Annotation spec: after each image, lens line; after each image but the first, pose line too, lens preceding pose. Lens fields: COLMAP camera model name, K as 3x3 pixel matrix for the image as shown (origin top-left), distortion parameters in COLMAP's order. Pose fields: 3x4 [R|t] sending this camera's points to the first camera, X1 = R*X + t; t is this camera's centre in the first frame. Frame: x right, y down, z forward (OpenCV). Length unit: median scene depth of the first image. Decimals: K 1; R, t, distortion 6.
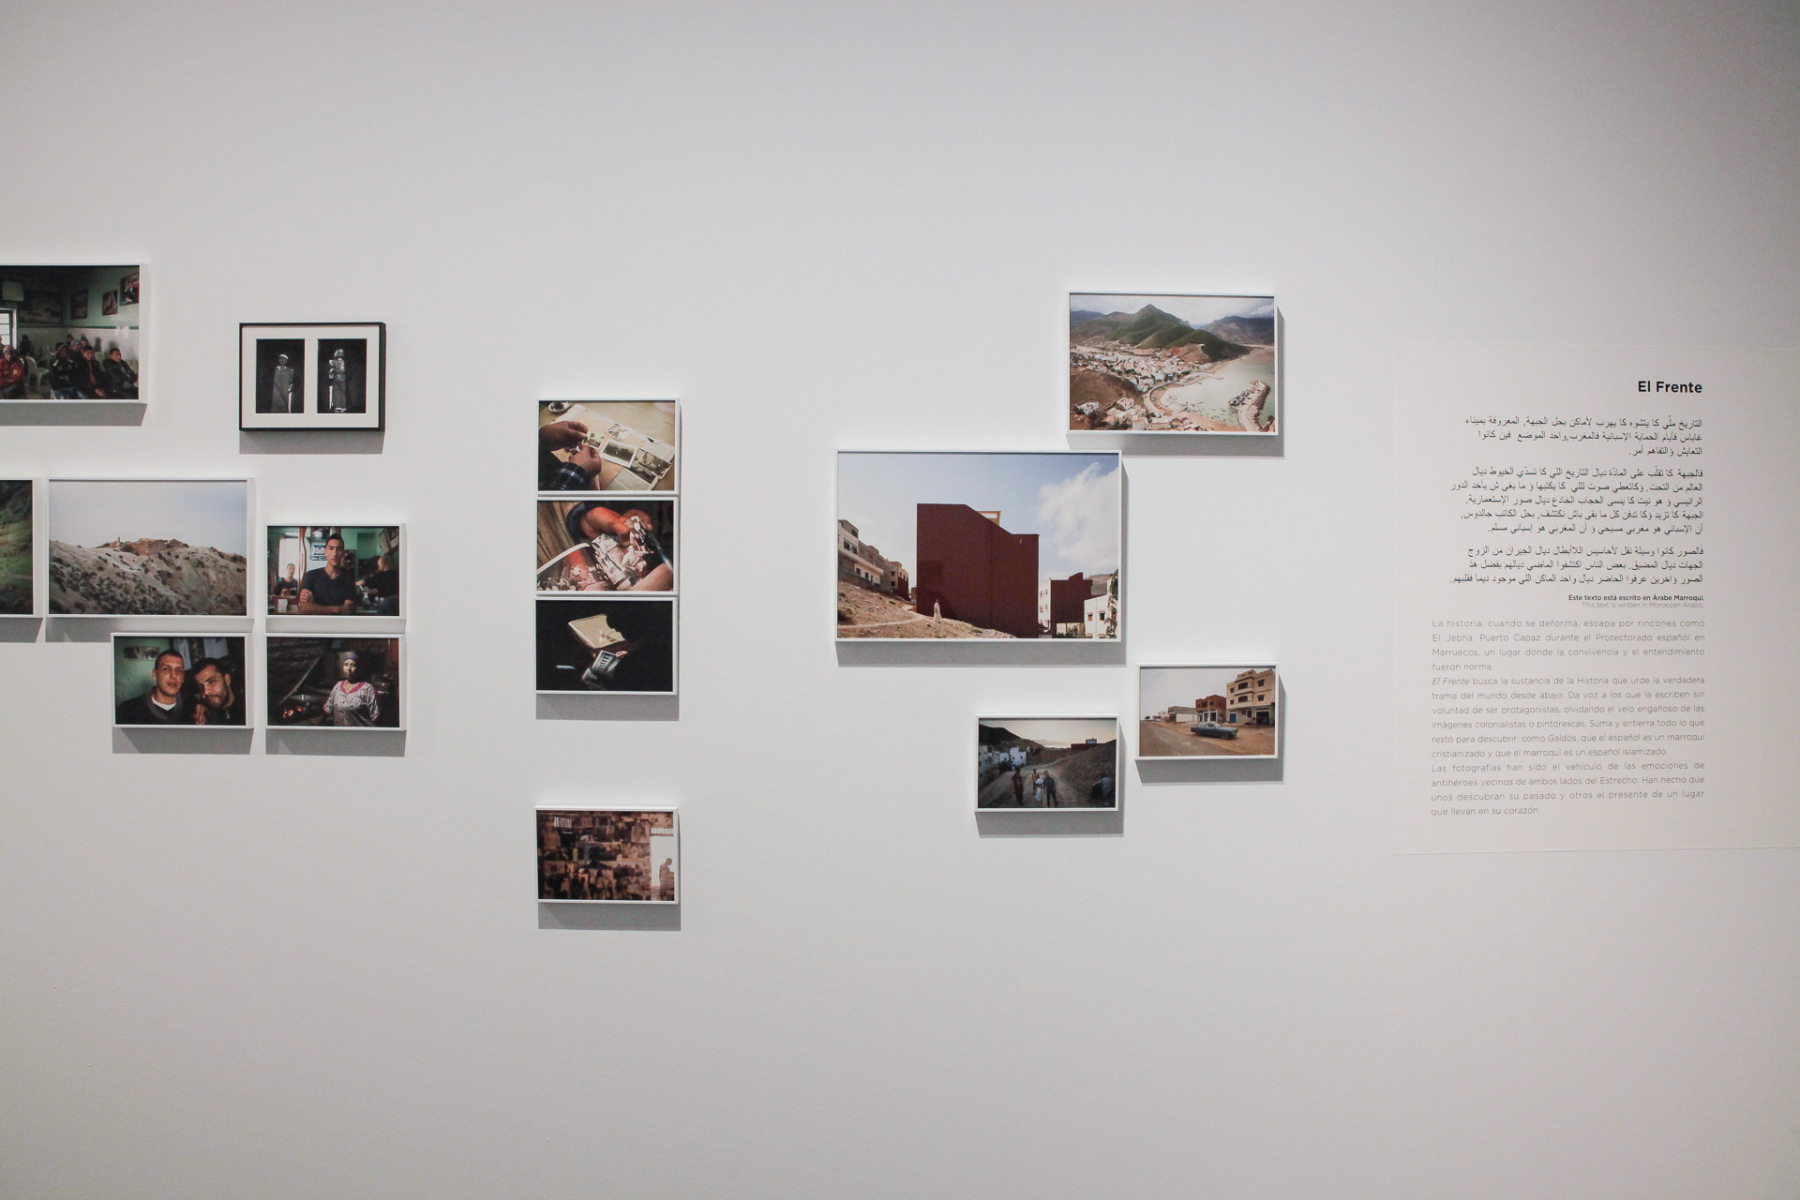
lens RADIAL K [[1257.7, 0, 901.9], [0, 1257.7, 580.8], [0, 0, 1]] dist [-0.127800, 0.087872]
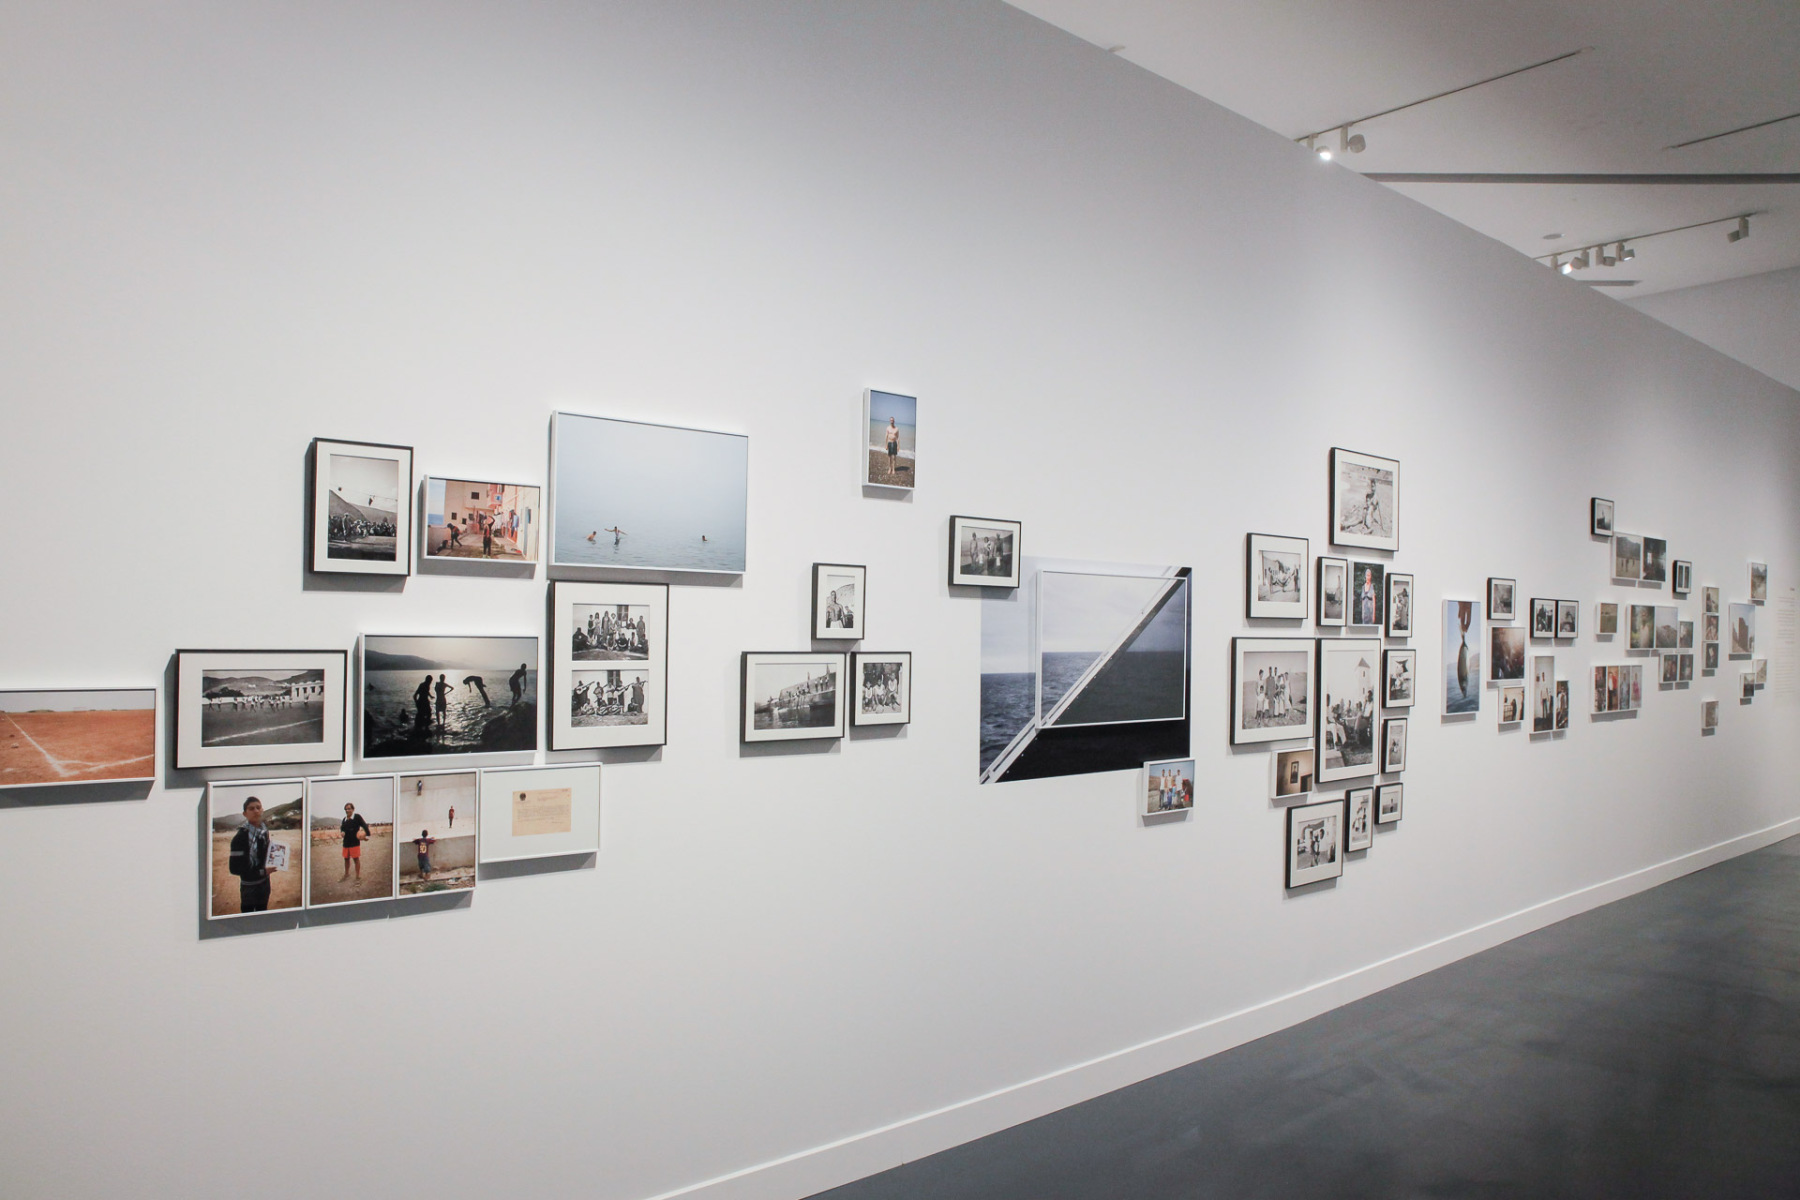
lens RADIAL K [[1257.7, 0, 901.9], [0, 1257.7, 580.8], [0, 0, 1]] dist [-0.127800, 0.087872]
pose [[0.773887, 0.031293, 0.632550, -4.248349], [-0.023122, 0.999509, -0.021158, -0.036235], [-0.632901, 0.001748, 0.774230, -0.219251]]
